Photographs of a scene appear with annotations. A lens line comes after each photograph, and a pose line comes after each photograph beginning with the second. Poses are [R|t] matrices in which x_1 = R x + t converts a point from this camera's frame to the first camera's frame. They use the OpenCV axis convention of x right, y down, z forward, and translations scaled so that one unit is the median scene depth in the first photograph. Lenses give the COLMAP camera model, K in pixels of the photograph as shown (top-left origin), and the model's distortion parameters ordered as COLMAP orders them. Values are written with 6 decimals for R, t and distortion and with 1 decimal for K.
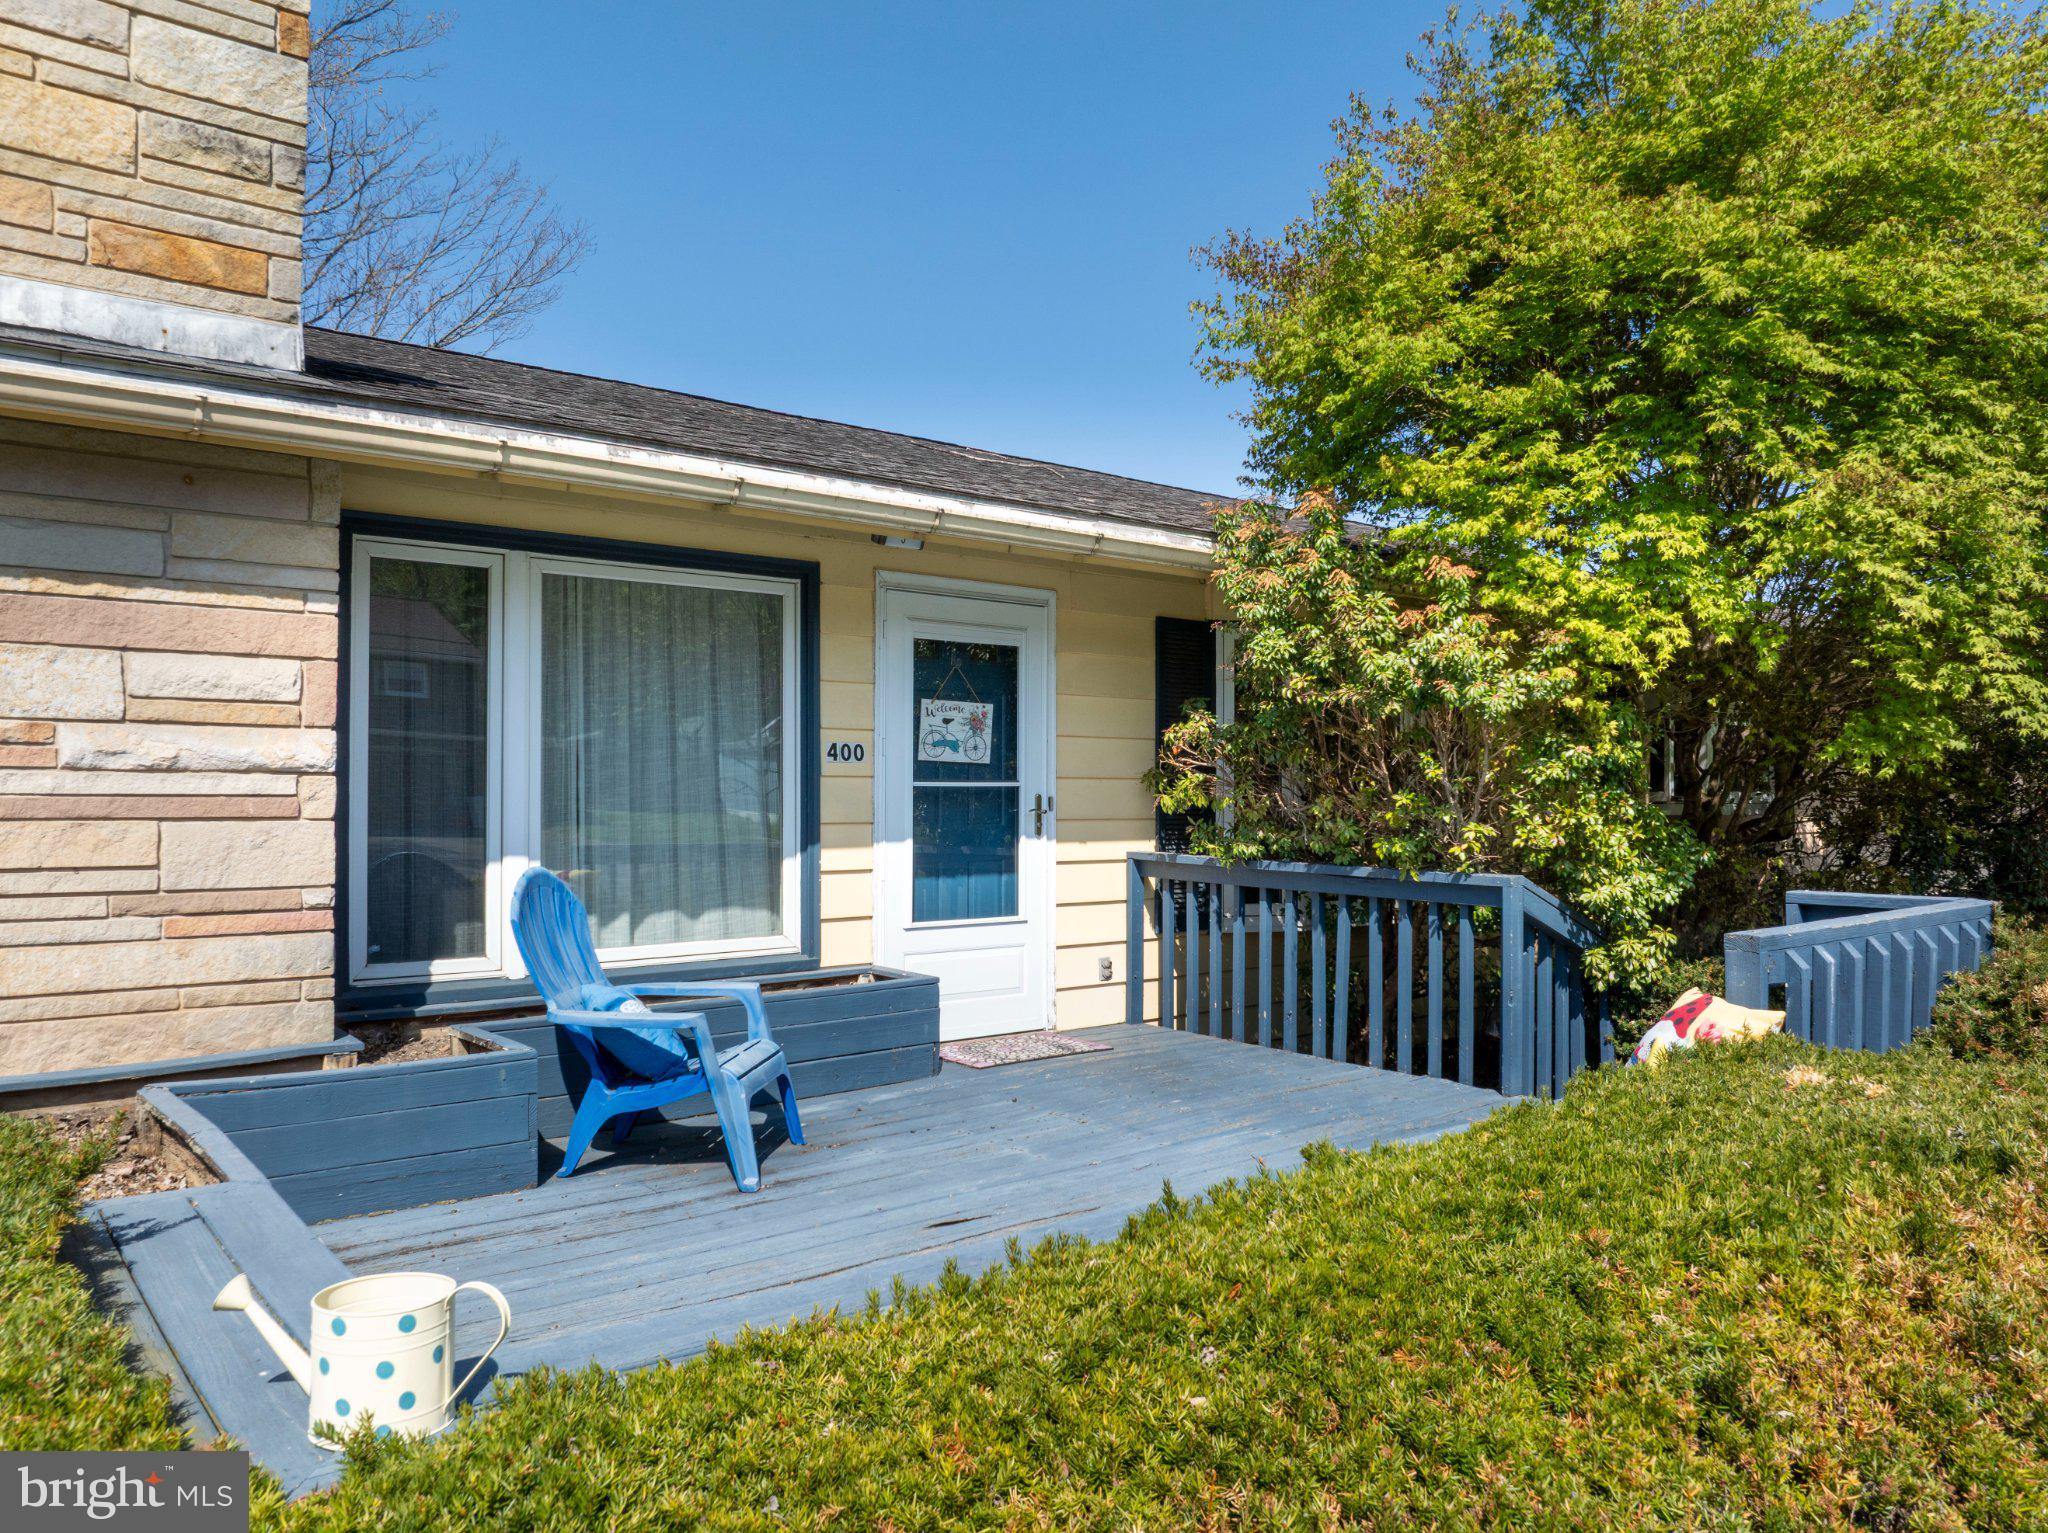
lens RADIAL K [[1436.4, 0, 1036.3], [0, 1436.4, 770.3], [0, 0, 1]] dist [-0.023188, 0.003272]
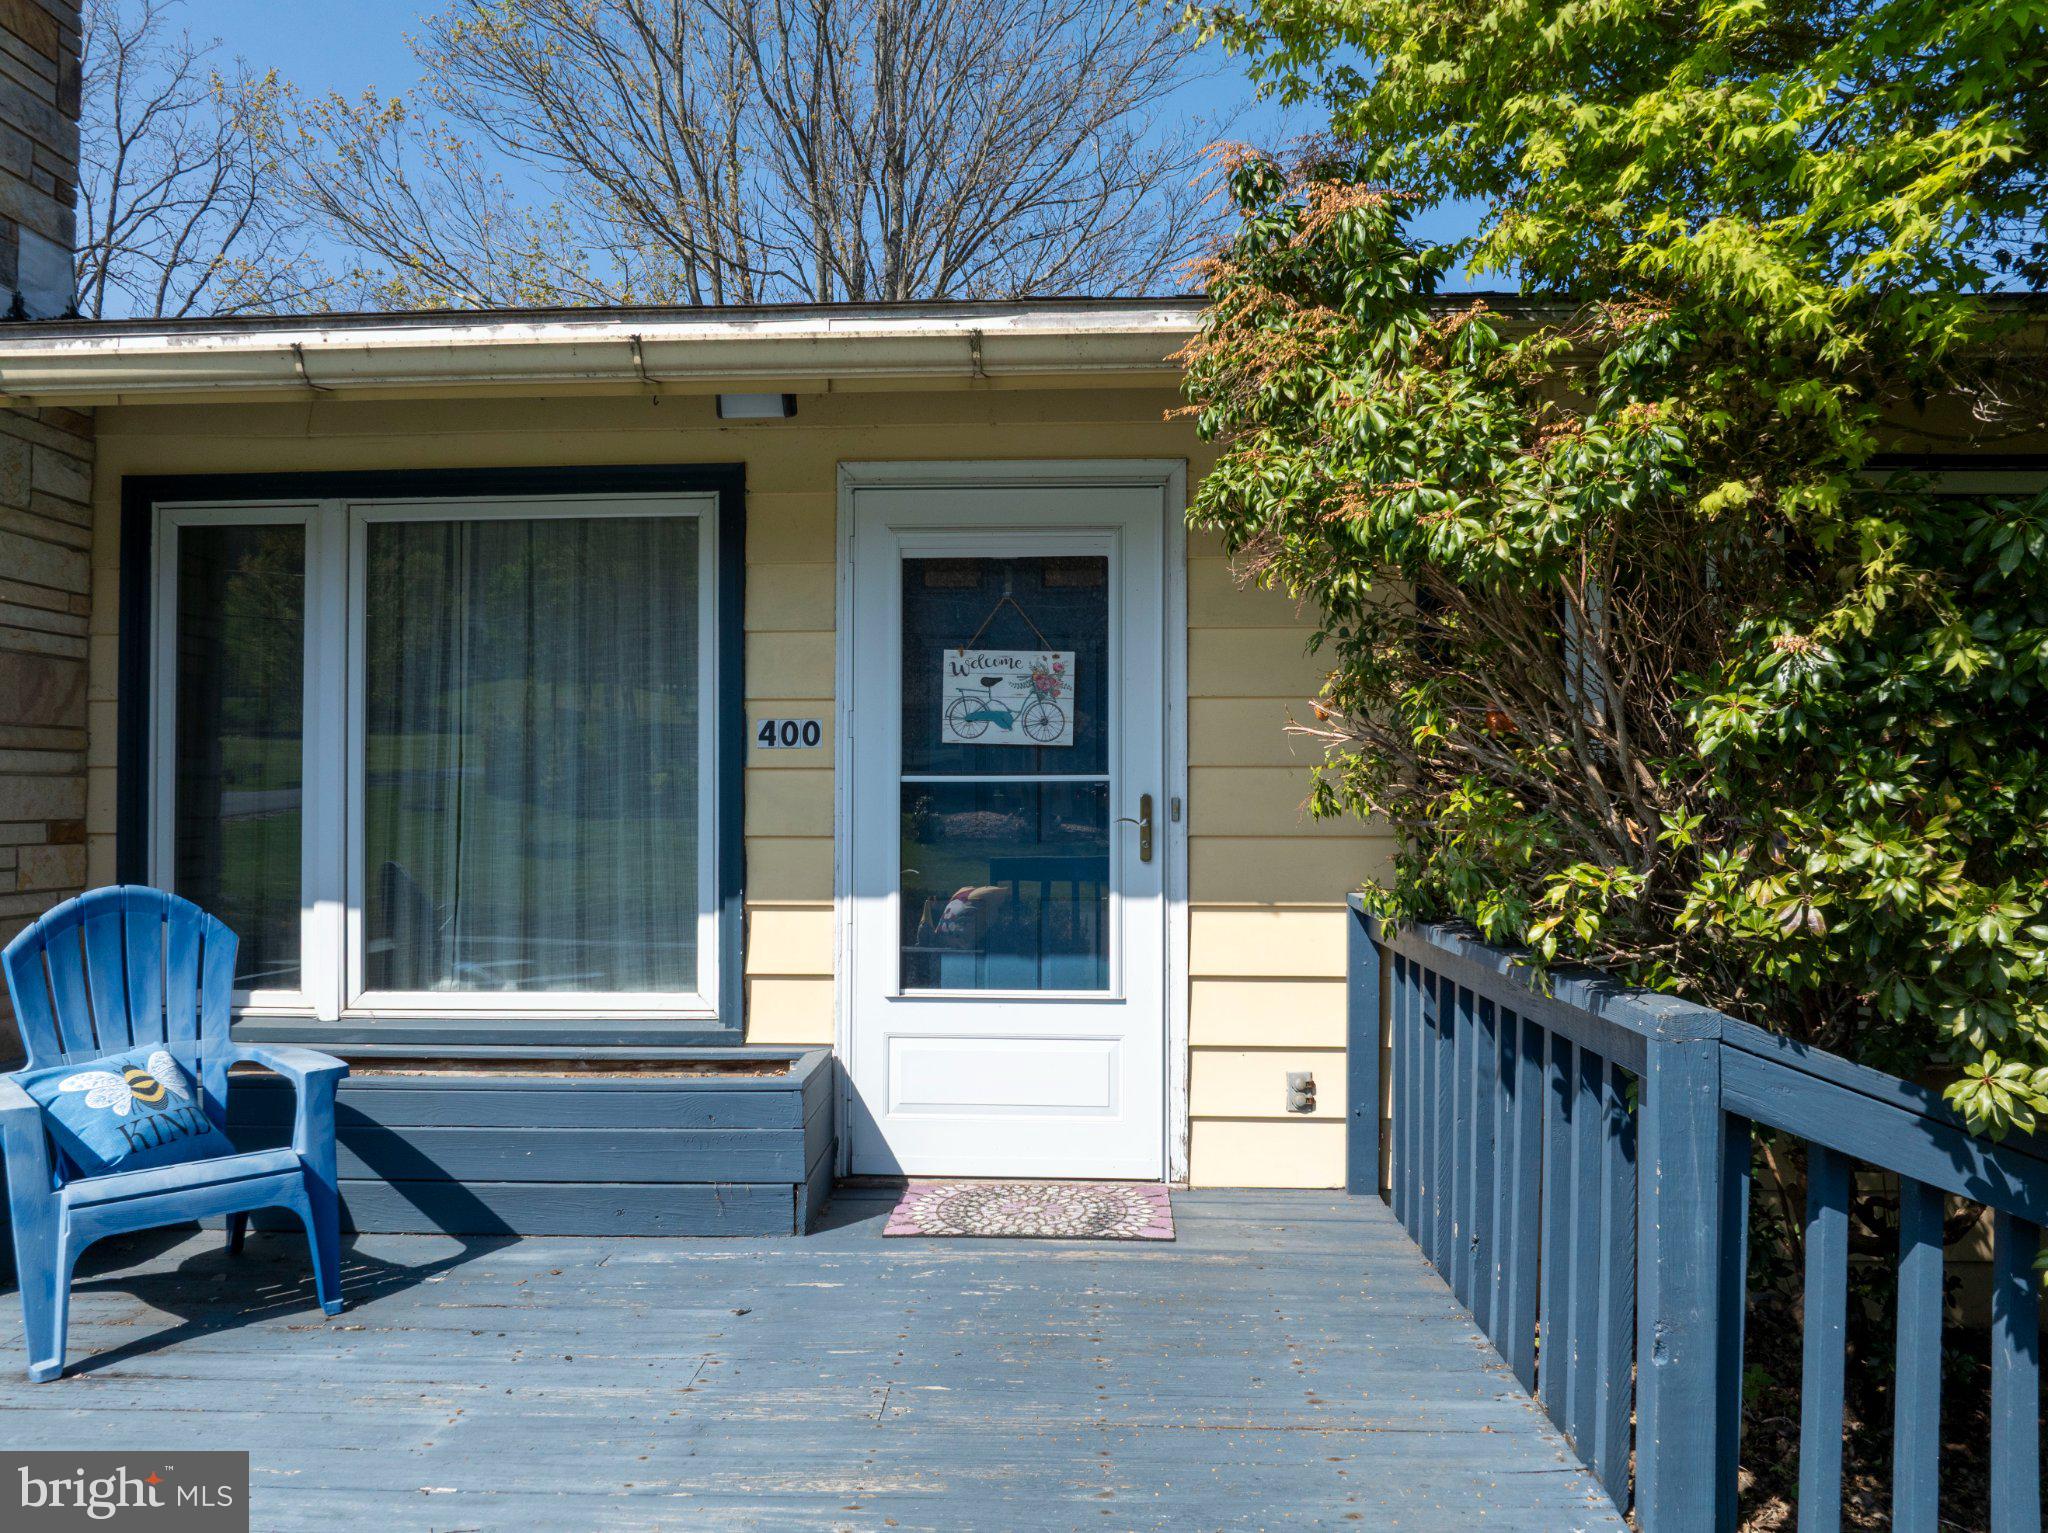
lens RADIAL K [[1444.3, 0, 1024.0], [0, 1444.3, 766.5], [0, 0, 1]] dist [-0.010586, -0.050706]
pose [[0.746895, -0.016659, -0.664733, 0.417343], [0.011782, 0.999861, -0.011818, 0.013008], [0.664838, 0.000995, 0.746987, 0.567579]]
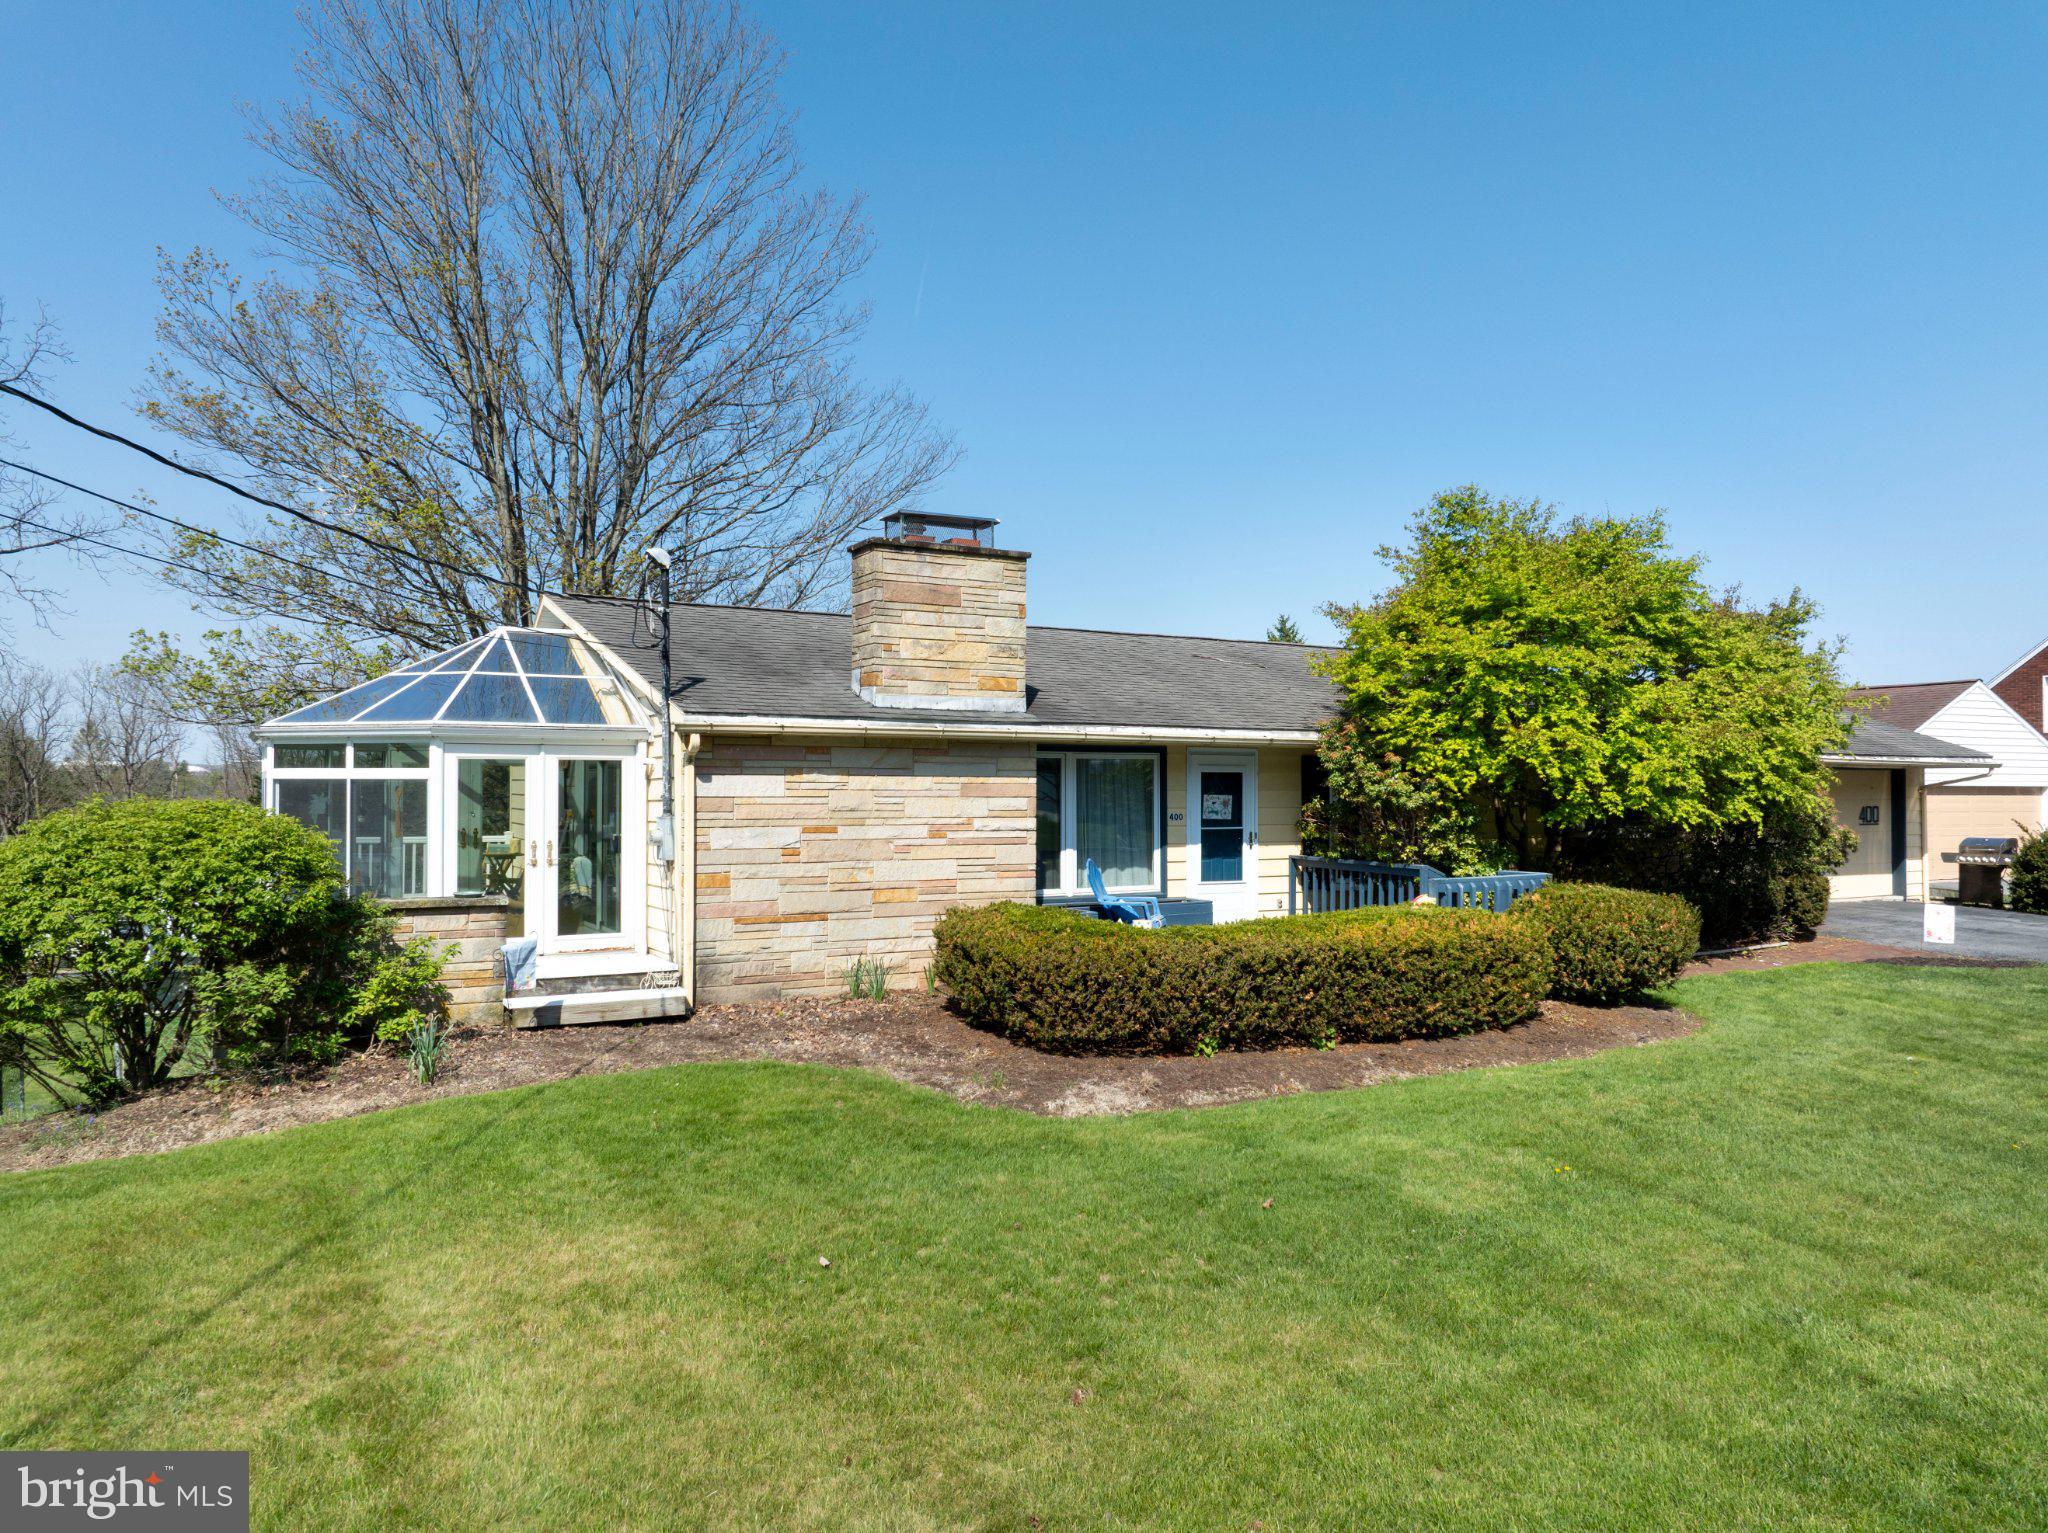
lens RADIAL K [[1436.4, 0, 1036.3], [0, 1436.4, 770.3], [0, 0, 1]] dist [-0.023188, 0.003272]
pose [[0.985744, -0.001715, -0.168246, 0.059904], [0.001731, 0.999999, -0.000052, -0.100285], [0.168246, -0.000240, 0.985745, -1.680350]]
